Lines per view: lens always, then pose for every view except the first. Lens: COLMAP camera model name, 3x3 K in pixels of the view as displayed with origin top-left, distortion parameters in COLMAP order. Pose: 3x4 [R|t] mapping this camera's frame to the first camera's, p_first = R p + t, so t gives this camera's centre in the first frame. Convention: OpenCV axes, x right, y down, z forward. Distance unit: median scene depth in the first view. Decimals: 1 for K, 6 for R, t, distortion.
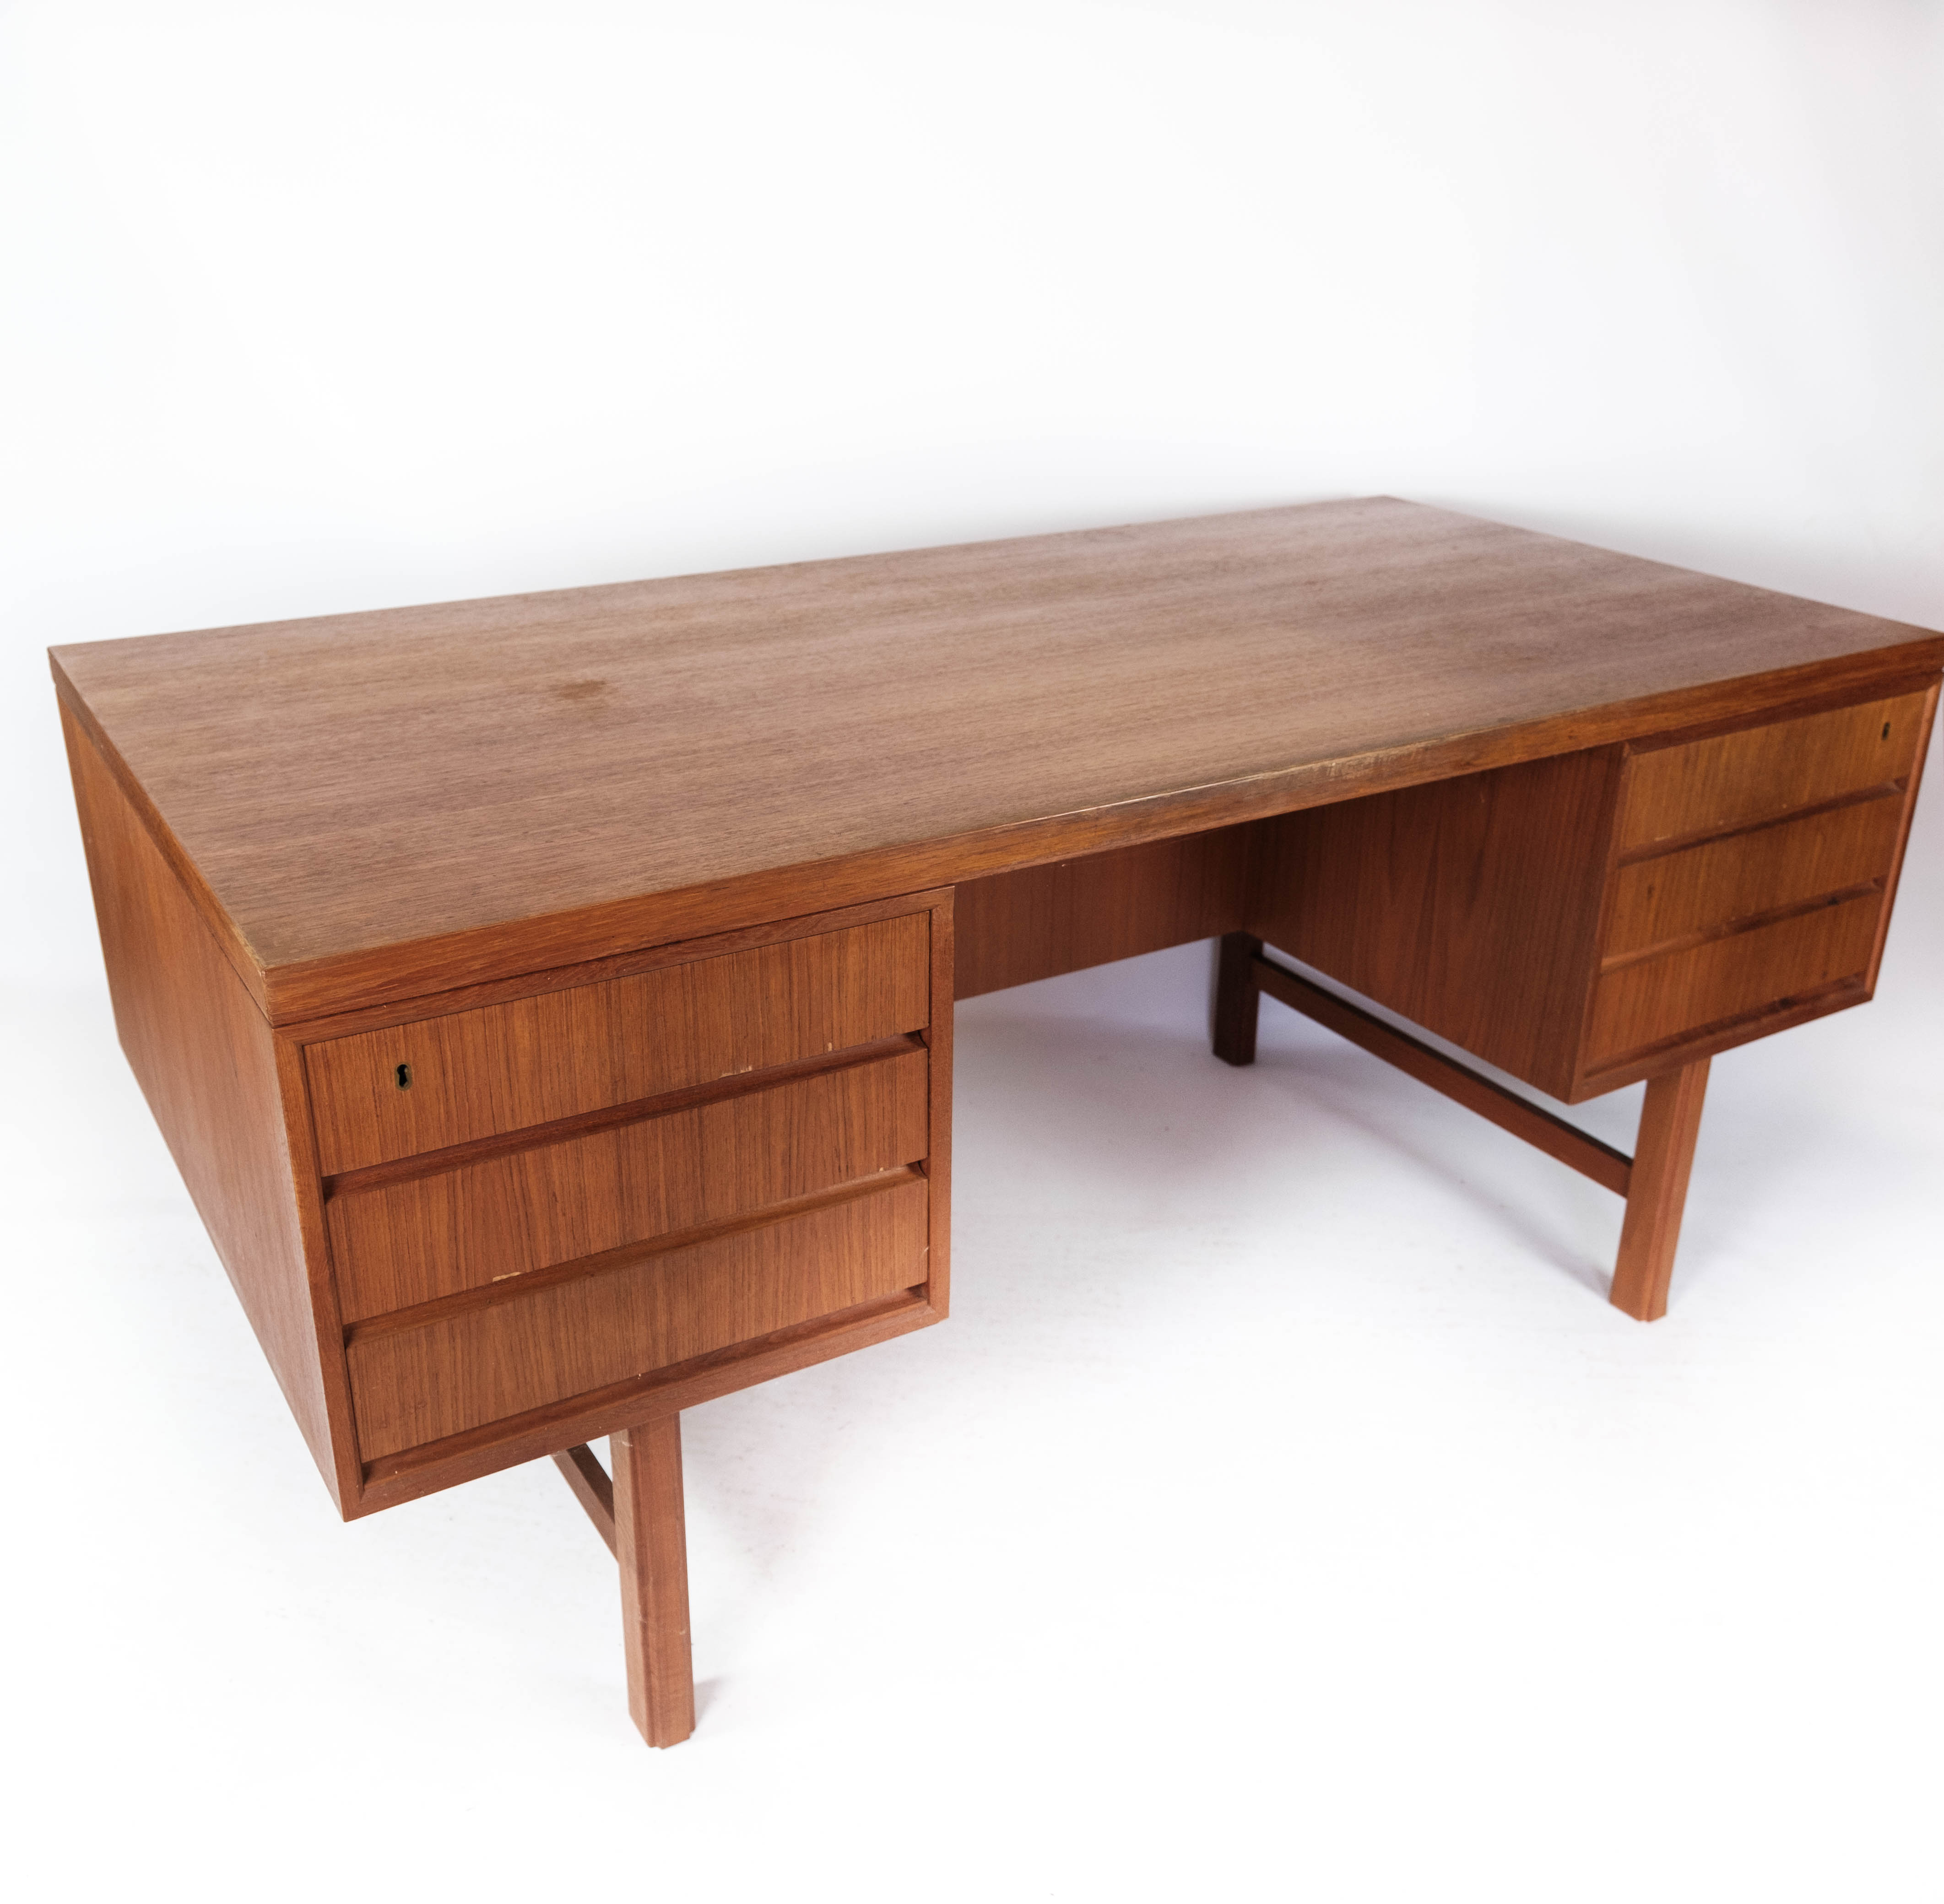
lens RADIAL K [[1912.4, 0, 979.2], [0, 1912.4, 931.3], [0, 0, 1]] dist [-0.003669, 0.000000]
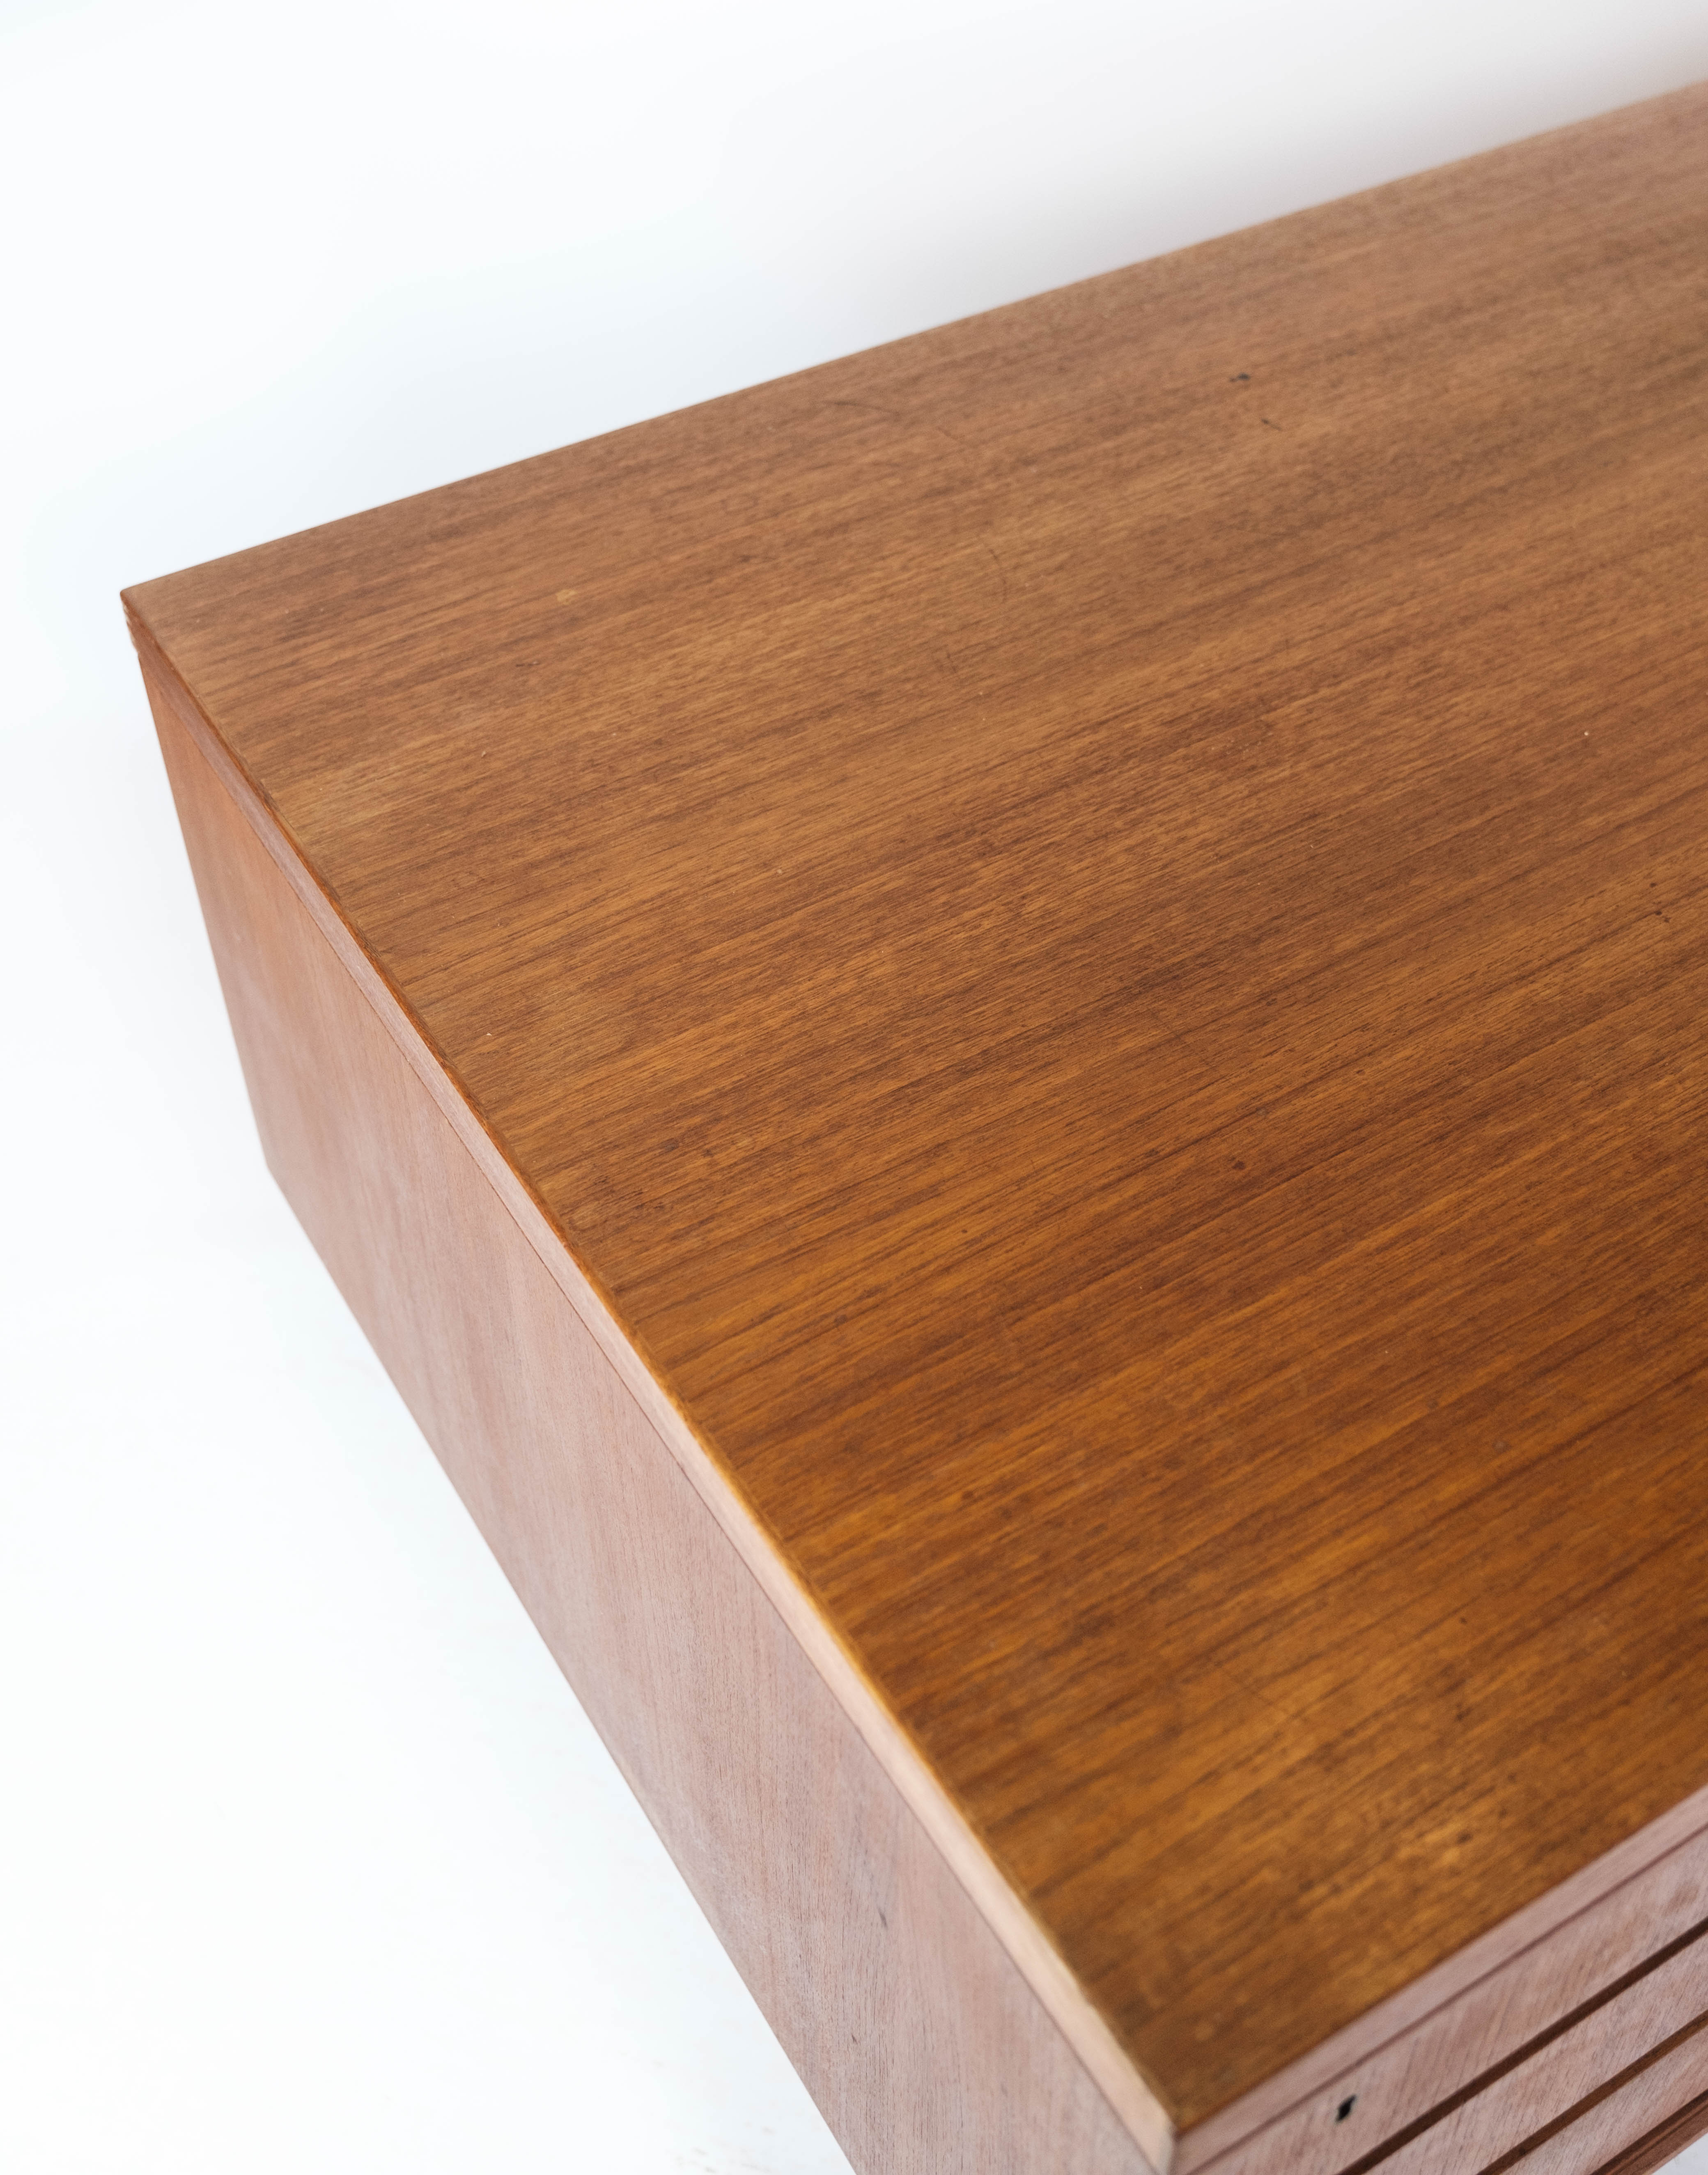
lens RADIAL K [[2325.1, 0, 911.5], [0, 2325.1, 1076.4], [0, 0, 1]] dist [-0.013926, 0.000000]
pose [[0.999798, -0.017553, -0.009793, -0.309661], [0.019994, 0.918512, 0.394887, -0.307224], [0.002064, -0.395003, 0.918677, 0.432714]]
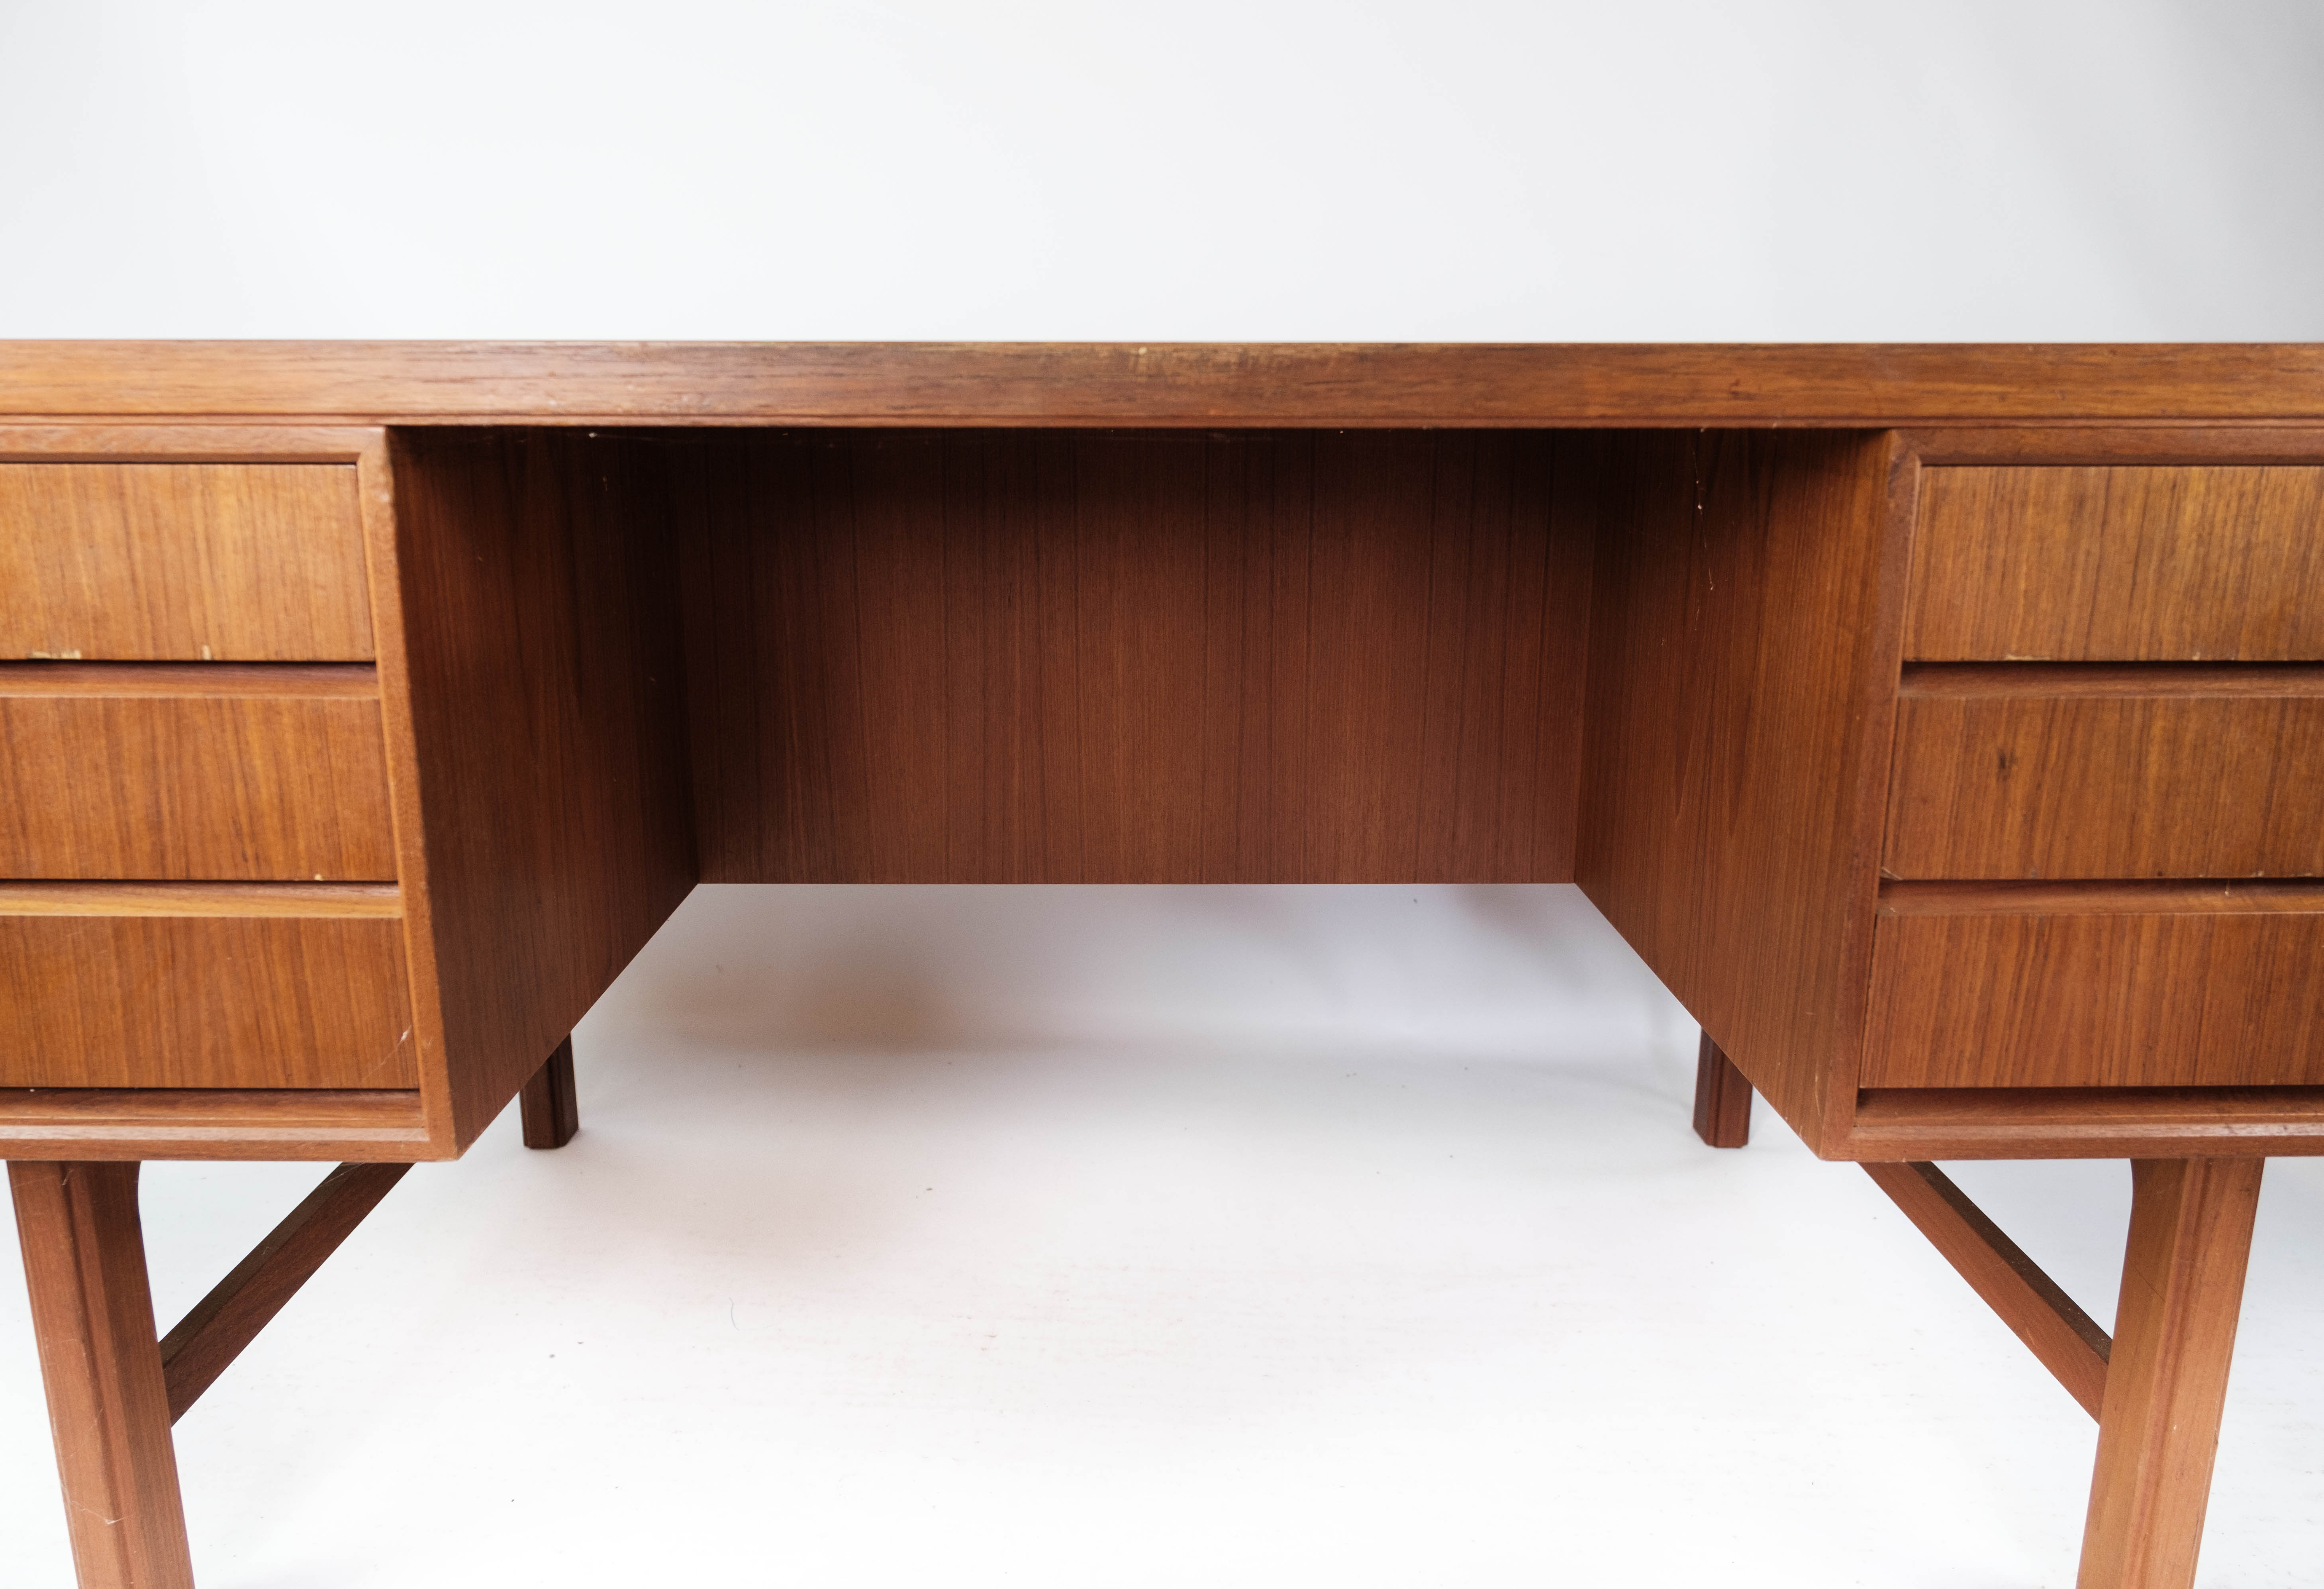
lens RADIAL K [[1730.6, 0, 1141.2], [0, 1730.6, 785.1], [0, 0, 1]] dist [-0.010708, 0.002985]
pose [[0.852223, 0.112981, -0.510833, 0.457430], [-0.195269, 0.974536, -0.110229, 0.095905], [0.485372, 0.193690, 0.852584, 0.571054]]
